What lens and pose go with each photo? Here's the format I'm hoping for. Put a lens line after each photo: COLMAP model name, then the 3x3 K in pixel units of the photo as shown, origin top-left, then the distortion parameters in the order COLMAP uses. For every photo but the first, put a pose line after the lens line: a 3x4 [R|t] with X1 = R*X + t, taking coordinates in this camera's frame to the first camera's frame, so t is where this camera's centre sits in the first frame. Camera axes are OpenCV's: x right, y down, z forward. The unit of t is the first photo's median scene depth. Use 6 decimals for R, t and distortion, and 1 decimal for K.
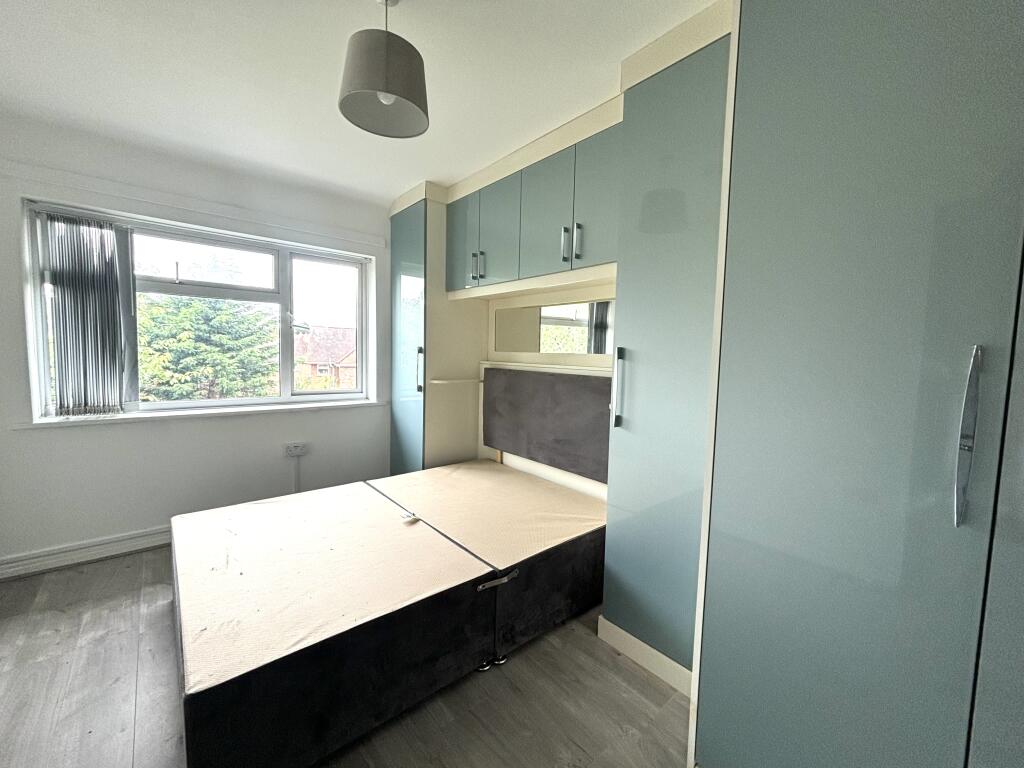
lens RADIAL K [[414.4, 0, 512.0], [0, 414.4, 384.0], [0, 0, 1]] dist [0.001351, 0.000075]
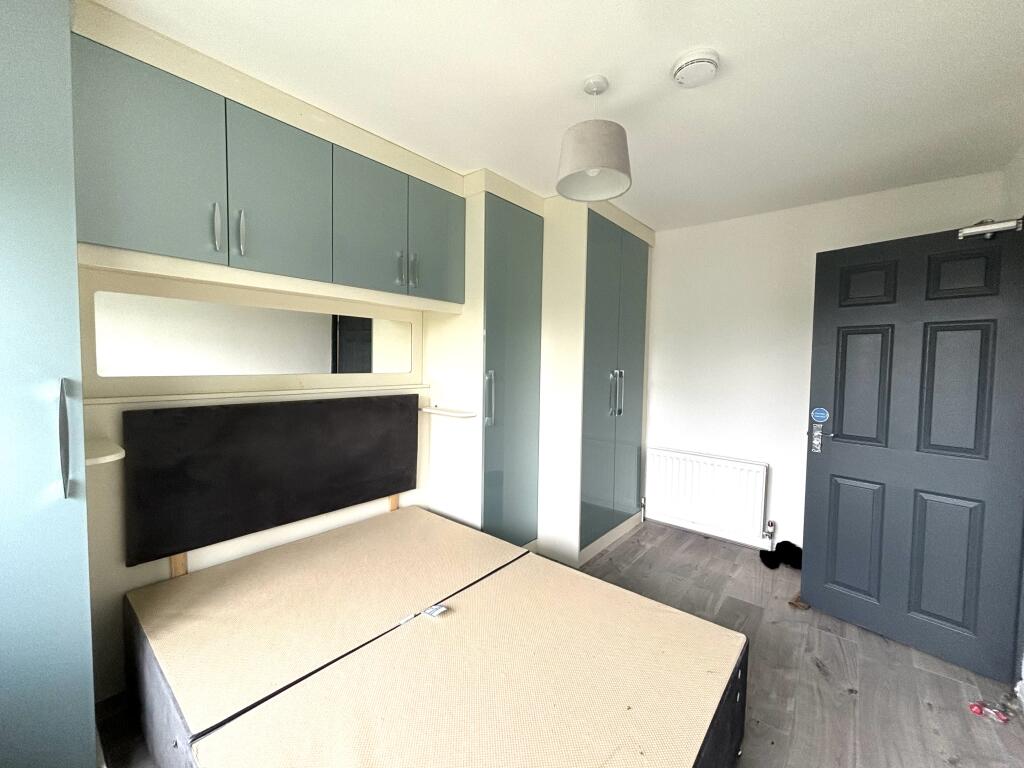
lens RADIAL K [[414.4, 0, 512.0], [0, 414.4, 384.0], [0, 0, 1]] dist [0.001351, 0.000075]
pose [[-0.168422, -0.080558, 0.982418, -0.691995], [0.064525, 0.993616, 0.092538, -0.098831], [-0.983601, 0.078976, -0.162149, 0.688305]]
